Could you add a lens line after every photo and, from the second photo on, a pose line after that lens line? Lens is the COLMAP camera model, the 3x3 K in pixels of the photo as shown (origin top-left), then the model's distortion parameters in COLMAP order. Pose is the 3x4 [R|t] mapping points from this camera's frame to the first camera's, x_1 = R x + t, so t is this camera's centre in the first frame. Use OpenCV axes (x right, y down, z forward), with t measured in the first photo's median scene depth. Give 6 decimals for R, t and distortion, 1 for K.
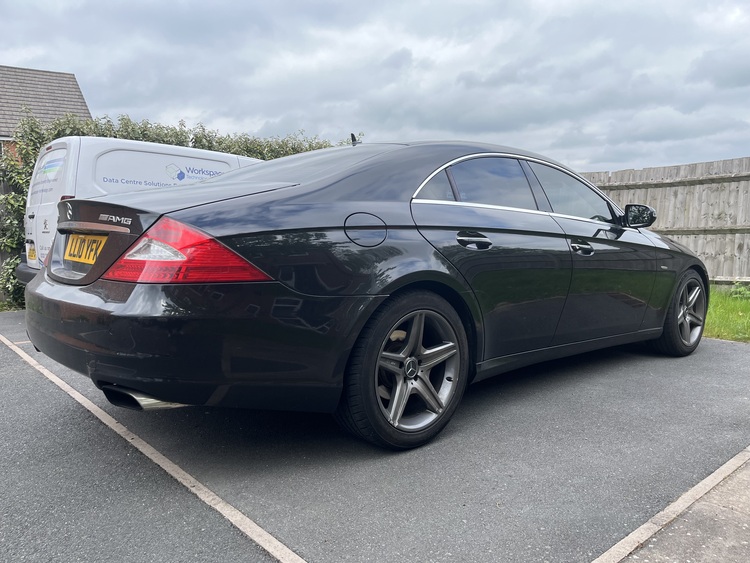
lens RADIAL K [[566.8, 0, 378.2], [0, 566.8, 283.2], [0, 0, 1]] dist [0.092963, -0.134667]
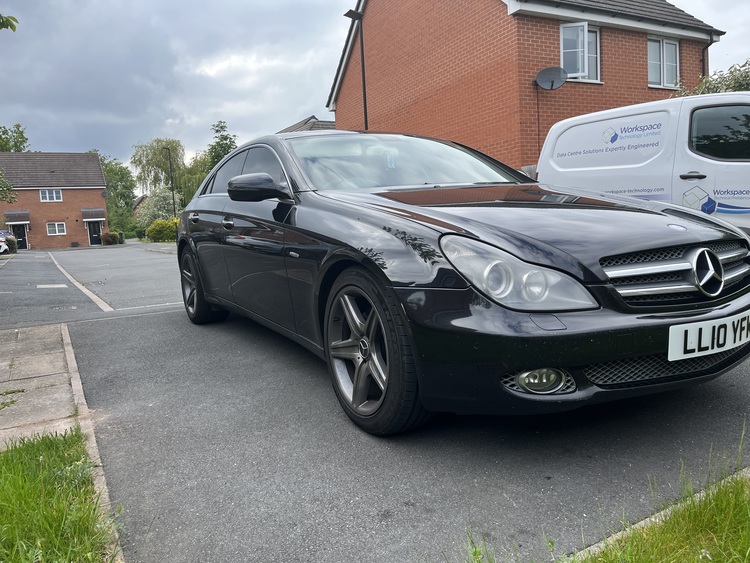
lens RADIAL K [[566.8, 0, 378.2], [0, 566.8, 283.2], [0, 0, 1]] dist [0.092963, -0.134667]
pose [[-0.204637, 0.126777, -0.970593, 0.599714], [-0.034138, 0.990049, 0.136516, -0.047453], [0.978242, 0.061070, -0.198273, 0.647388]]
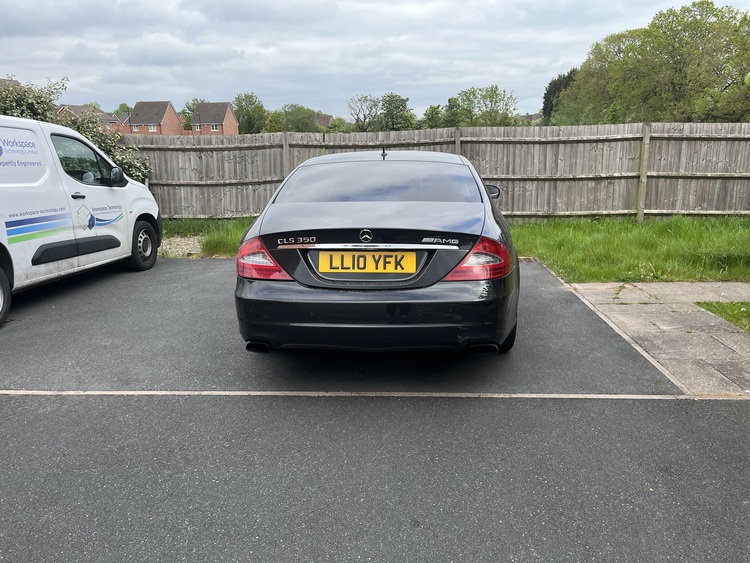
lens RADIAL K [[566.8, 0, 378.2], [0, 566.8, 283.2], [0, 0, 1]] dist [0.092963, -0.134667]
pose [[0.718297, -0.170012, 0.674644, -0.438284], [0.081653, 0.983583, 0.160929, -0.069943], [-0.690928, -0.060508, 0.720387, 0.010219]]
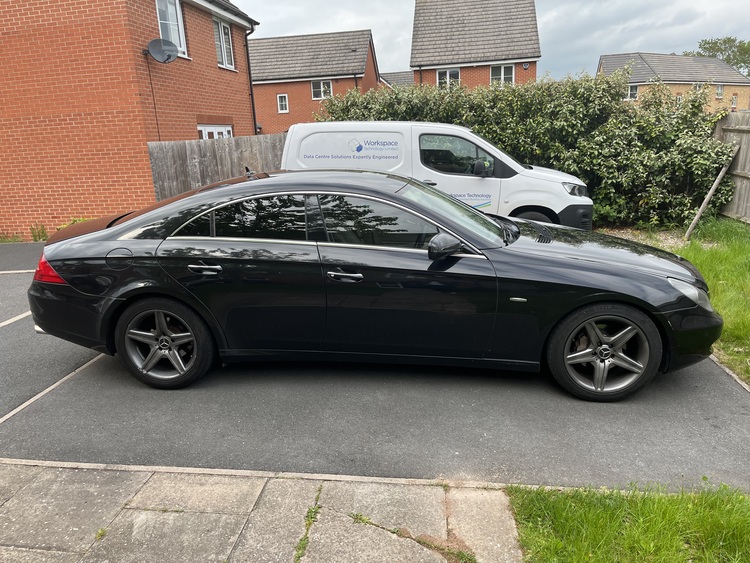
lens RADIAL K [[566.8, 0, 378.2], [0, 566.8, 283.2], [0, 0, 1]] dist [0.092963, -0.134667]
pose [[0.668061, 0.170527, -0.724303, 0.522959], [-0.035818, 0.979628, 0.197603, -0.116136], [0.743244, -0.106068, 0.660559, 0.128000]]
